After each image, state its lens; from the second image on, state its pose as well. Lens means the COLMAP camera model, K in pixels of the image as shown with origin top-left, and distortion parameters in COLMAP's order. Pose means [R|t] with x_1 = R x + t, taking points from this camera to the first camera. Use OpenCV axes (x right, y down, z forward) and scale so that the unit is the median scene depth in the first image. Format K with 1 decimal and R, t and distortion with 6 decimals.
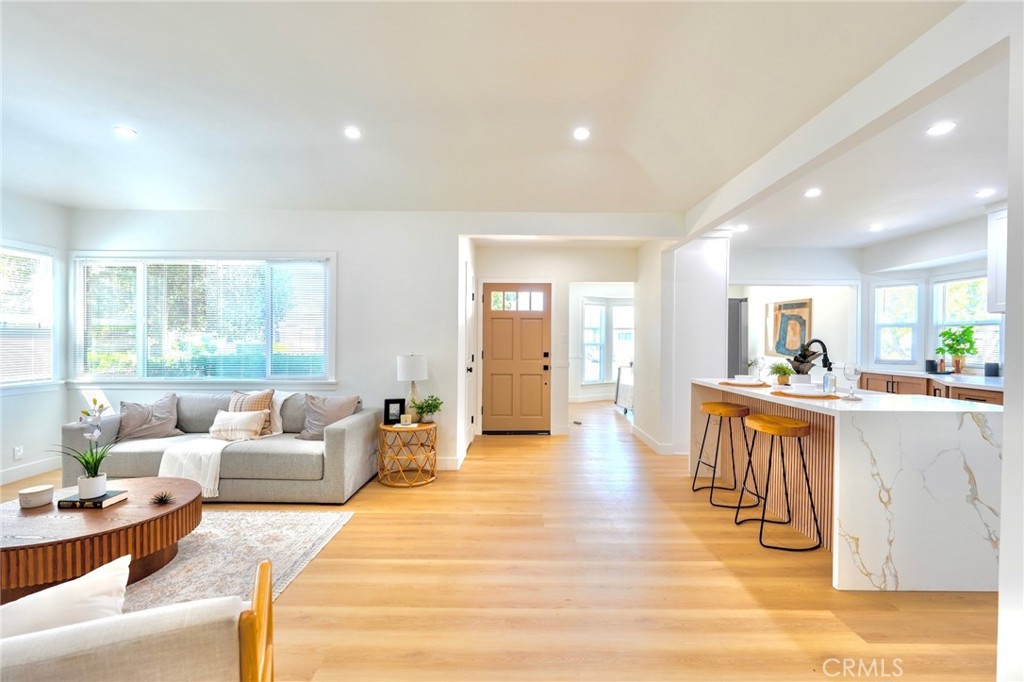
lens RADIAL K [[445.2, 0, 517.7], [0, 445.2, 343.3], [0, 0, 1]] dist [-0.002380, -0.000537]
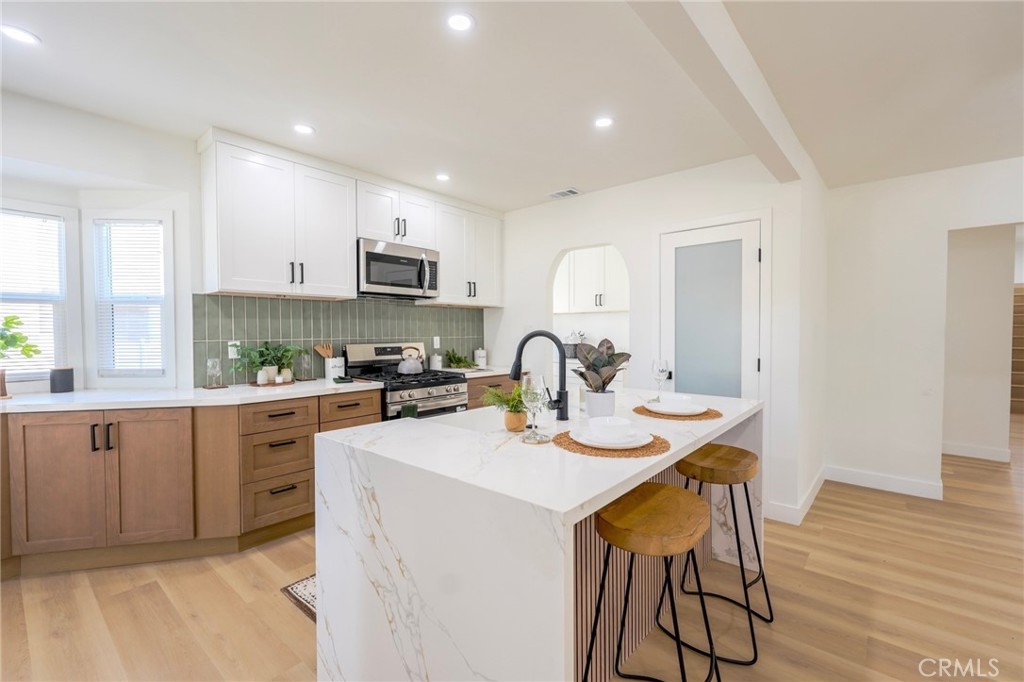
lens RADIAL K [[445.4, 0, 512.6], [0, 445.4, 341.3], [0, 0, 1]] dist [-0.000736, 0.000554]
pose [[-0.756315, -0.023072, 0.653801, 0.282545], [-0.000509, 0.999398, 0.034679, -0.013898], [-0.654208, 0.025895, -0.755871, 1.252474]]
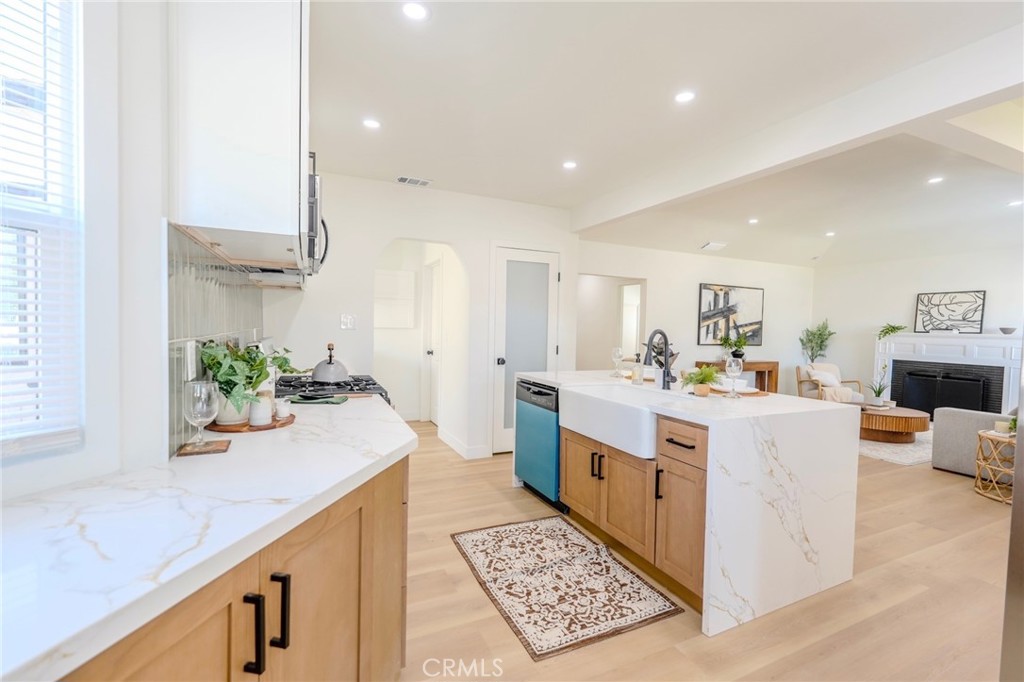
lens RADIAL K [[445.4, 0, 512.6], [0, 445.4, 341.3], [0, 0, 1]] dist [-0.000736, 0.000554]
pose [[-0.906103, -0.014985, -0.422791, 1.074734], [-0.034185, 0.998698, 0.037866, -0.008183], [0.421673, 0.048764, -0.905436, 1.396000]]
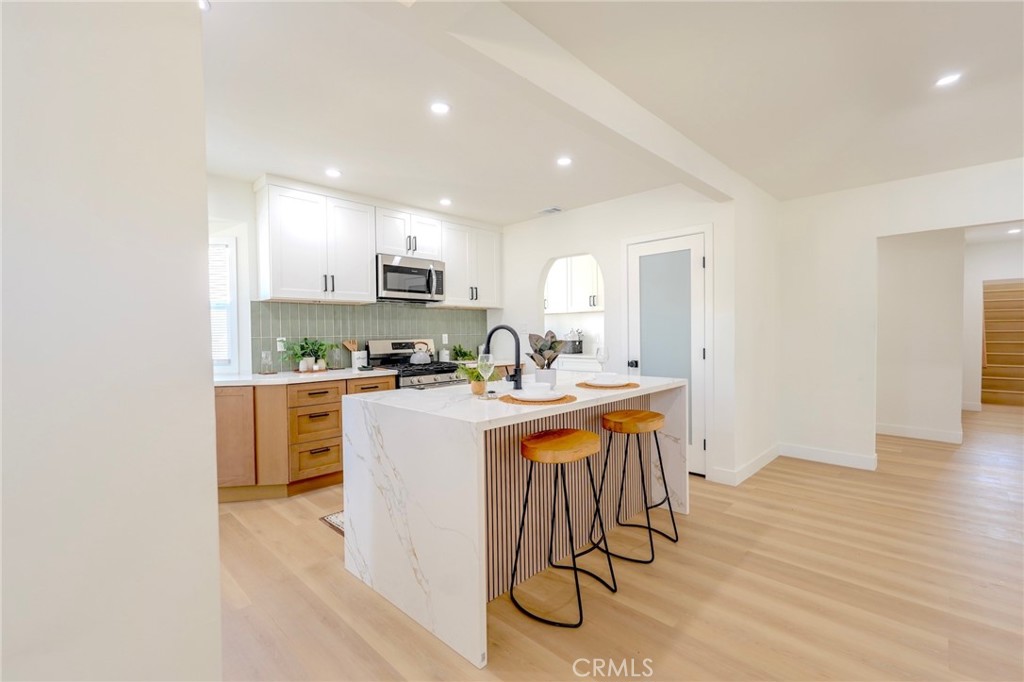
lens RADIAL K [[445.4, 0, 512.6], [0, 445.4, 341.3], [0, 0, 1]] dist [-0.000736, 0.000554]
pose [[-0.716601, -0.015368, 0.697314, 0.100114], [0.009346, 0.999456, 0.031631, -0.005139], [-0.697421, 0.029184, -0.716067, 1.333283]]
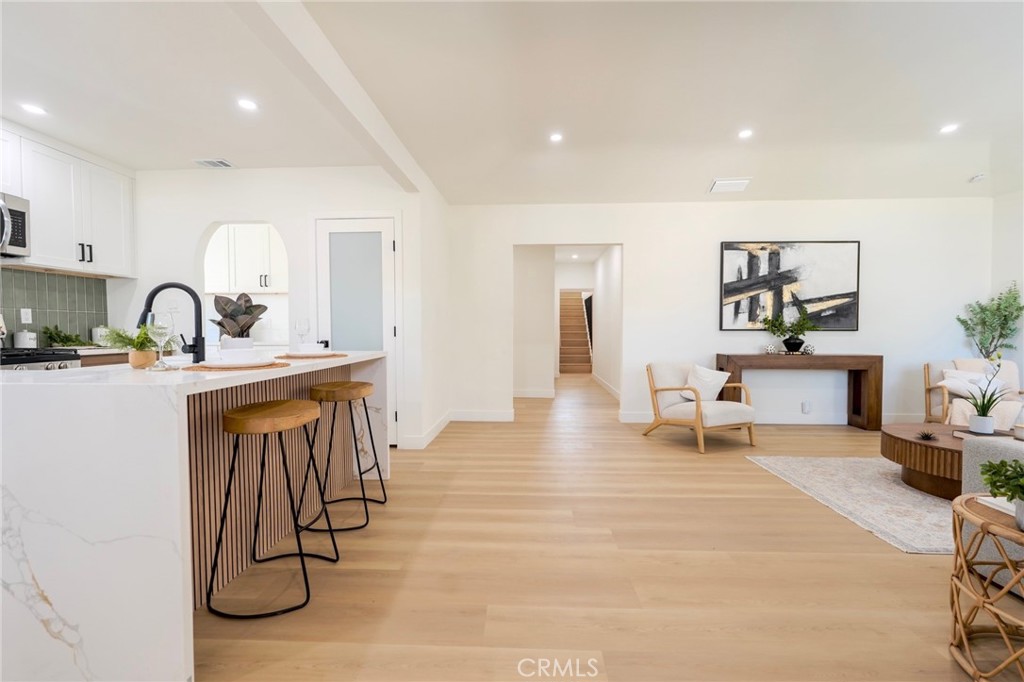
lens RADIAL K [[445.4, 0, 512.6], [0, 445.4, 341.3], [0, 0, 1]] dist [-0.000736, 0.000554]
pose [[-0.998959, -0.008633, 0.044793, 0.155473], [-0.006987, 0.999299, 0.036766, 0.038310], [-0.045079, 0.036414, -0.998320, 1.371164]]
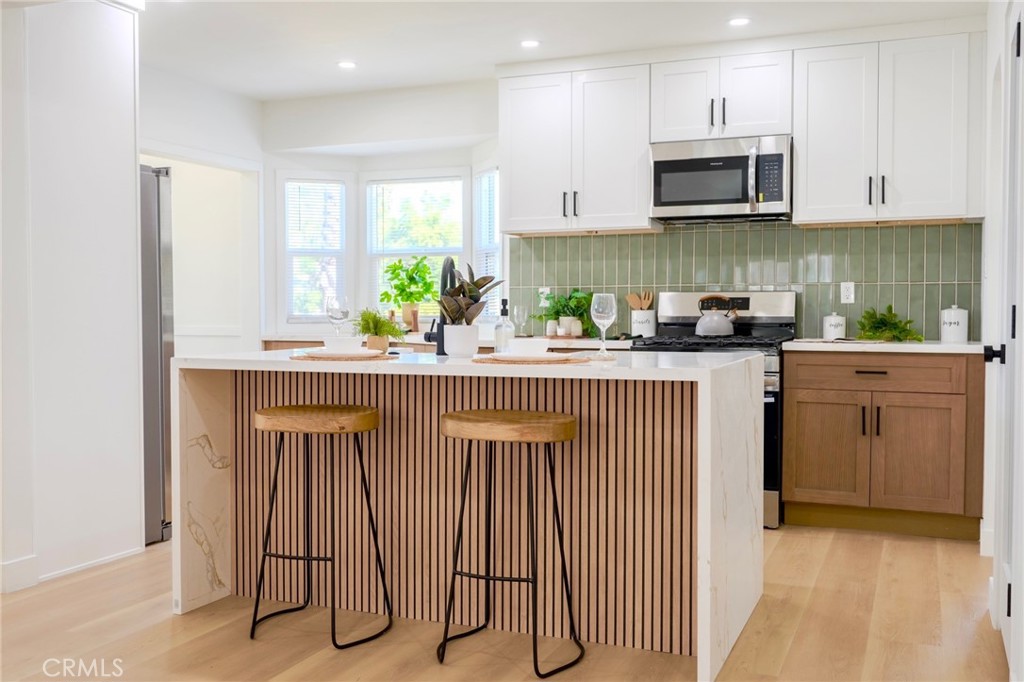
lens RADIAL K [[1010.3, 0, 513.0], [0, 1010.3, 338.0], [0, 0, 1]] dist [-0.003952, -0.002907]
pose [[0.385880, -0.033406, 0.921944, -0.308794], [0.010360, 0.999438, 0.031877, 0.040487], [-0.922491, -0.002750, 0.386009, 0.424998]]
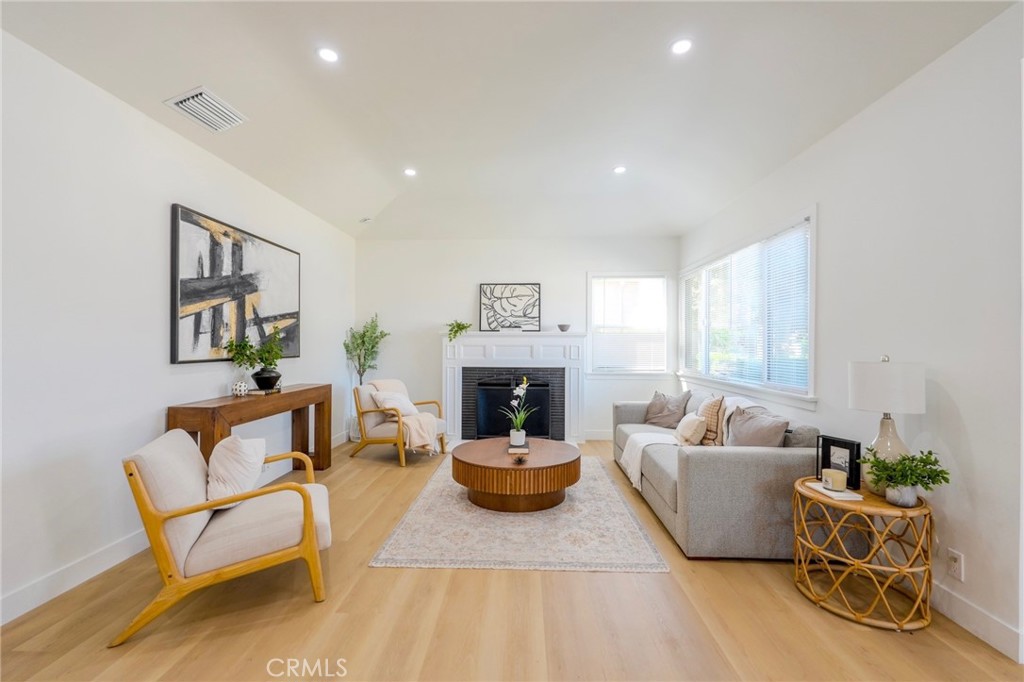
lens RADIAL K [[445.4, 0, 512.6], [0, 445.4, 341.3], [0, 0, 1]] dist [-0.000736, 0.000554]
pose [[-0.034569, -0.012948, -0.999318, 0.299554], [-0.012803, 0.999840, -0.012511, 0.016677], [0.999320, 0.012362, -0.034729, 0.626736]]
